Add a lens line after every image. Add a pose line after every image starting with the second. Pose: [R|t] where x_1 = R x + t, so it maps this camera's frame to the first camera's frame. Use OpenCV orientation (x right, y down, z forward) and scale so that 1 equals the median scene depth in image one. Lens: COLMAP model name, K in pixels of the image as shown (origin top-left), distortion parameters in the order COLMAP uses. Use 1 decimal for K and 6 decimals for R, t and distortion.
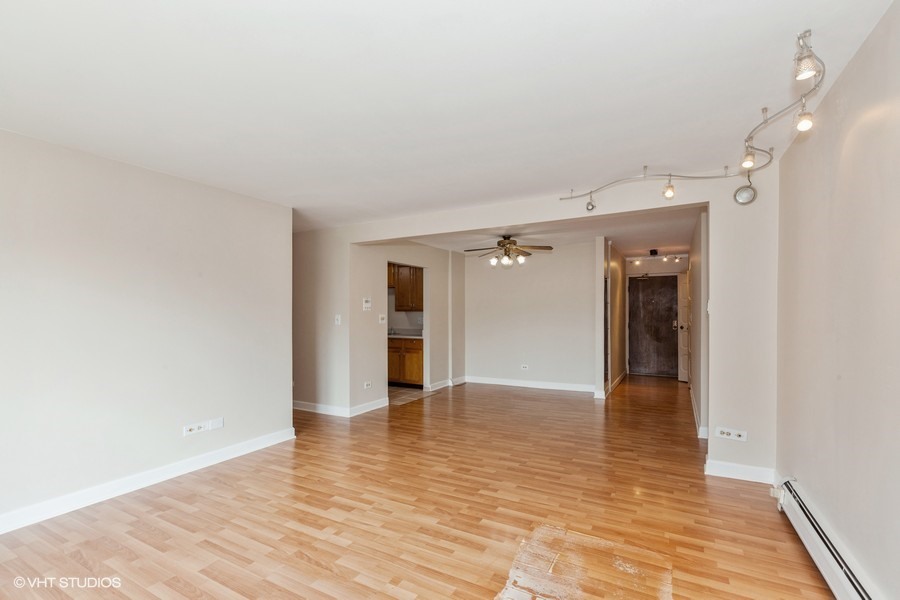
lens RADIAL K [[403.8, 0, 448.9], [0, 403.8, 318.8], [0, 0, 1]] dist [-0.000646, 0.000618]
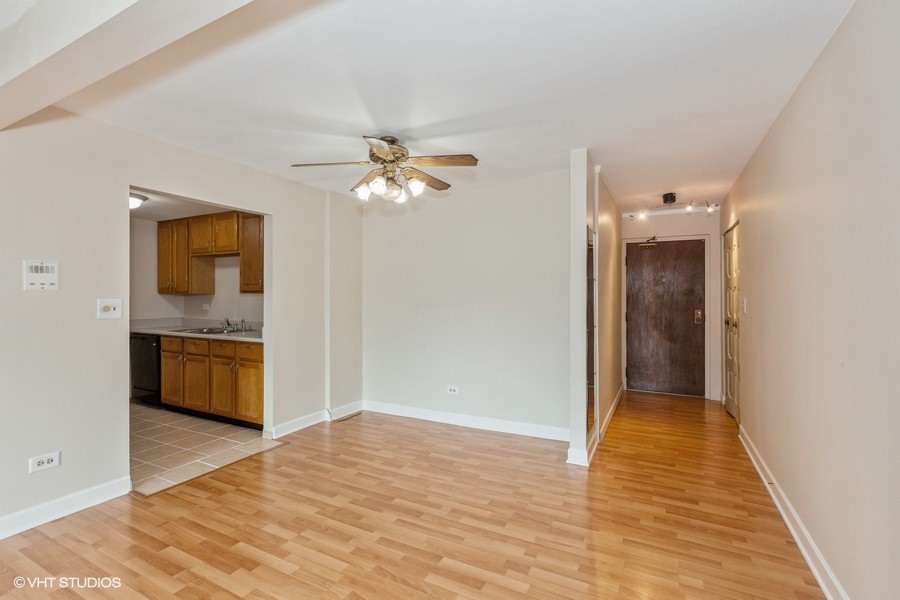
lens RADIAL K [[403.8, 0, 448.3], [0, 403.8, 297.5], [0, 0, 1]] dist [-0.000646, 0.000618]
pose [[0.999722, 0.004758, 0.023073, 0.171191], [-0.004514, 0.999934, -0.010596, -0.007729], [-0.023122, 0.010489, 0.999678, 0.425973]]
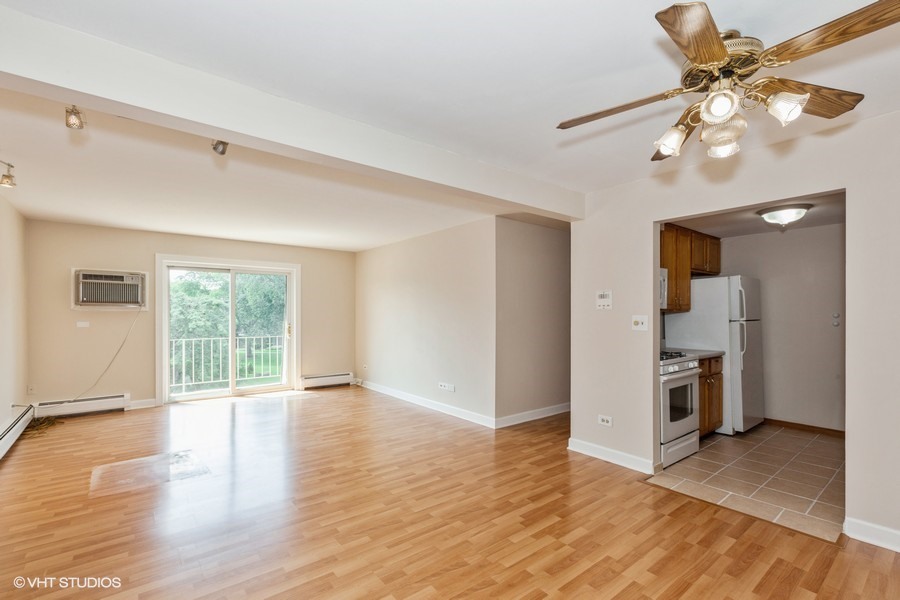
lens RADIAL K [[403.8, 0, 449.4], [0, 403.8, 314.4], [0, 0, 1]] dist [-0.000646, 0.000618]
pose [[-0.381093, 0.007052, -0.924510, 0.396681], [-0.012194, 0.999846, 0.012653, -0.013692], [0.924456, 0.016096, -0.380948, 0.778381]]
